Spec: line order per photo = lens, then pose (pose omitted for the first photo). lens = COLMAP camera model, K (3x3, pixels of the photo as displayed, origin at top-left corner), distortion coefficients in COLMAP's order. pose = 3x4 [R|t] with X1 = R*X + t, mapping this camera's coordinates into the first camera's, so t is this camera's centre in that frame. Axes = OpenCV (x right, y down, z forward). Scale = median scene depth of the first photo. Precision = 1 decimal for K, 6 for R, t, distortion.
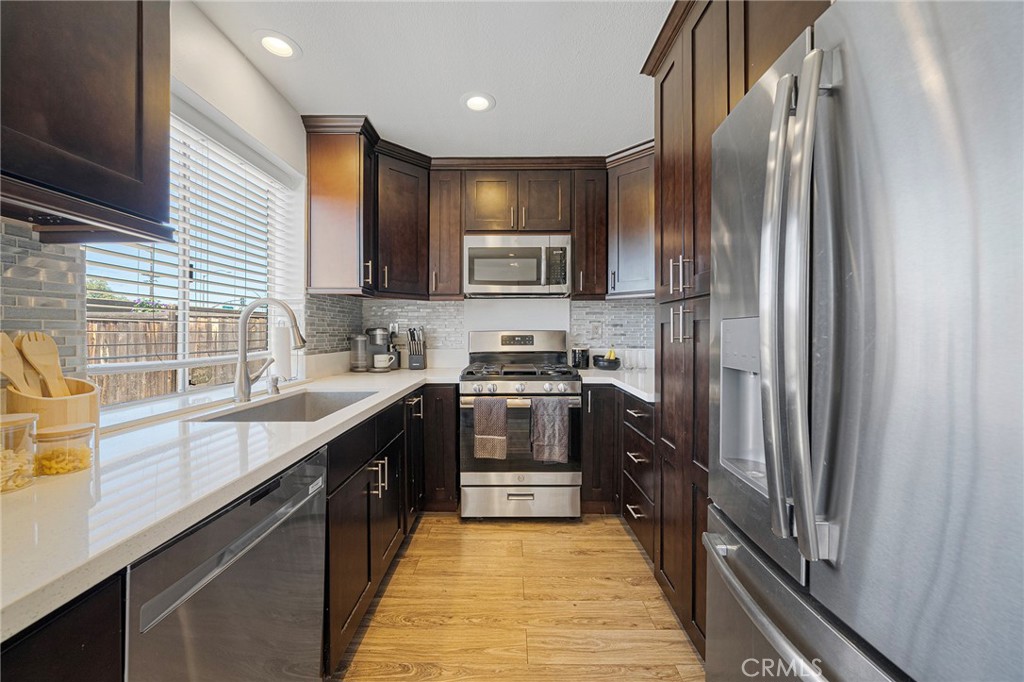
lens RADIAL K [[381.8, 0, 508.1], [0, 381.8, 335.8], [0, 0, 1]] dist [0.000600, -0.000008]
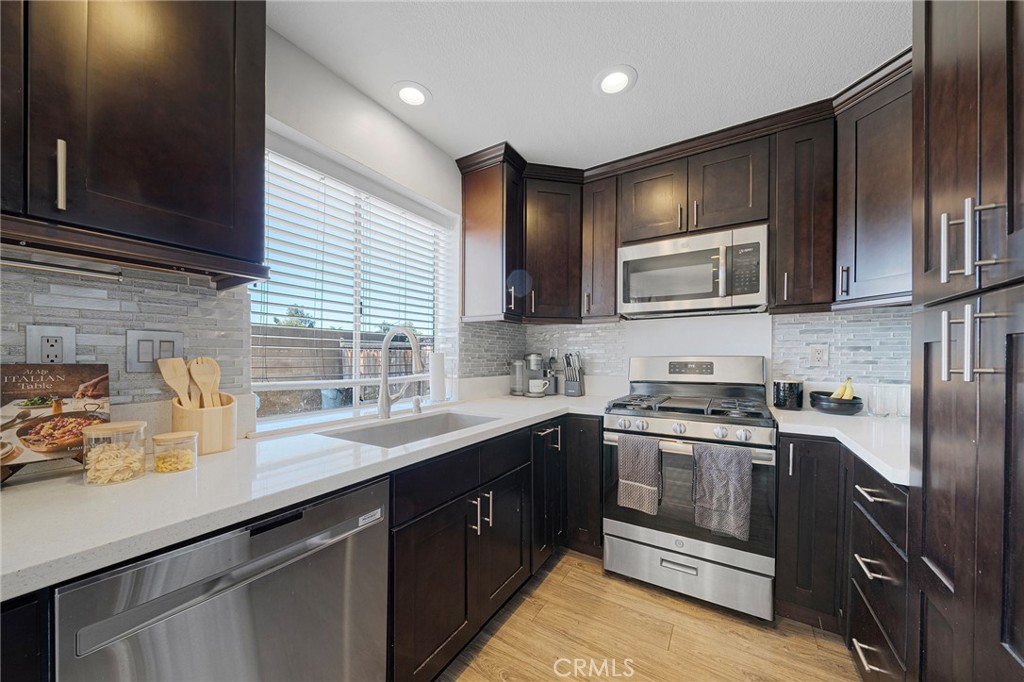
lens RADIAL K [[357.0, 0, 508.3], [0, 357.0, 360.8], [0, 0, 1]] dist [-0.000817, -0.000130]
pose [[0.850285, 0.007854, -0.526264, 0.116113], [-0.007444, 0.999968, 0.002897, -0.003417], [0.526270, 0.001454, 0.850316, 0.183847]]
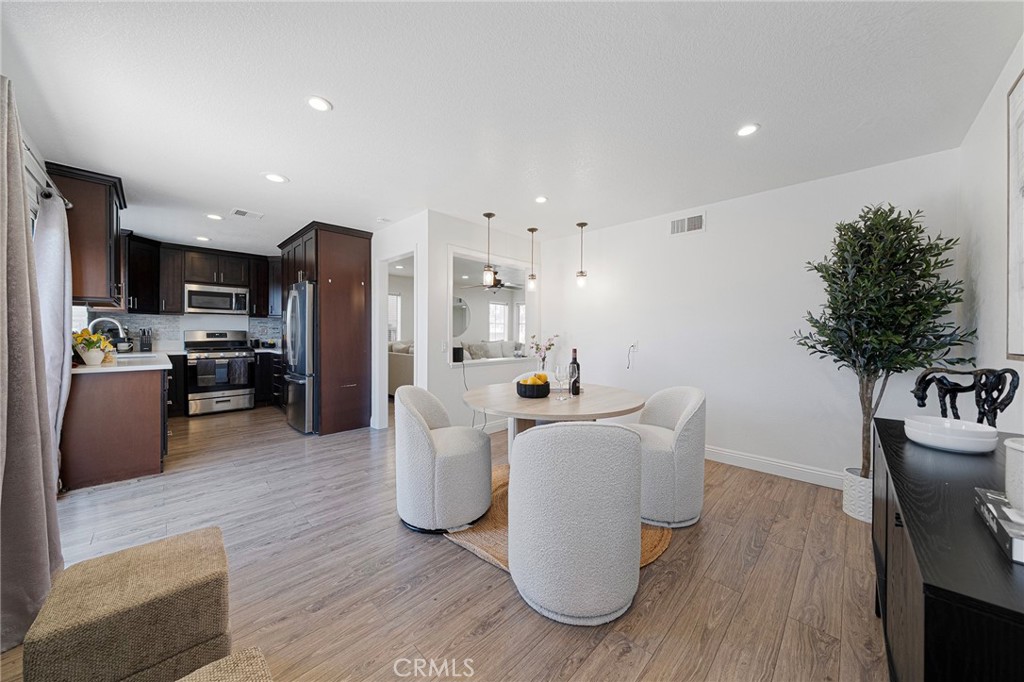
lens RADIAL K [[350.7, 0, 508.7], [0, 350.7, 335.1], [0, 0, 1]] dist [-0.000698, -0.000050]
pose [[0.696660, -0.000849, 0.717401, -0.283718], [-0.001433, 0.999996, 0.002575, 0.004529], [-0.717400, -0.002822, 0.696656, -1.729399]]
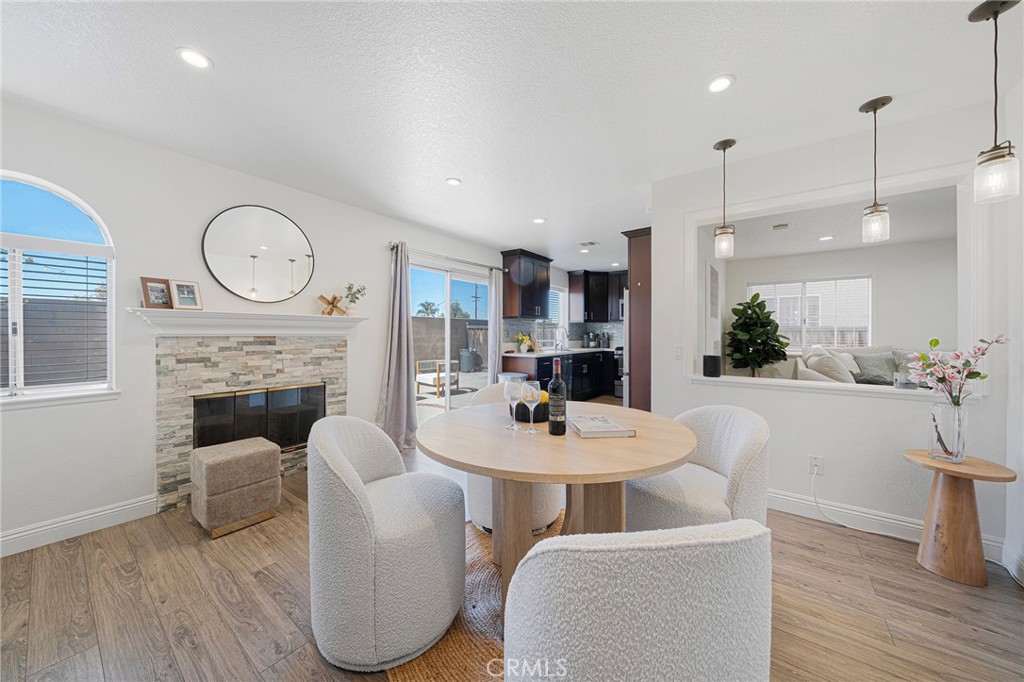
lens RADIAL K [[354.5, 0, 510.6], [0, 354.5, 337.0], [0, 0, 1]] dist [0.000161, -0.000020]
pose [[0.800927, 0.005647, -0.598736, 0.885286], [-0.004222, 0.999984, 0.003783, 0.006297], [0.598747, -0.000502, 0.800938, -1.719010]]
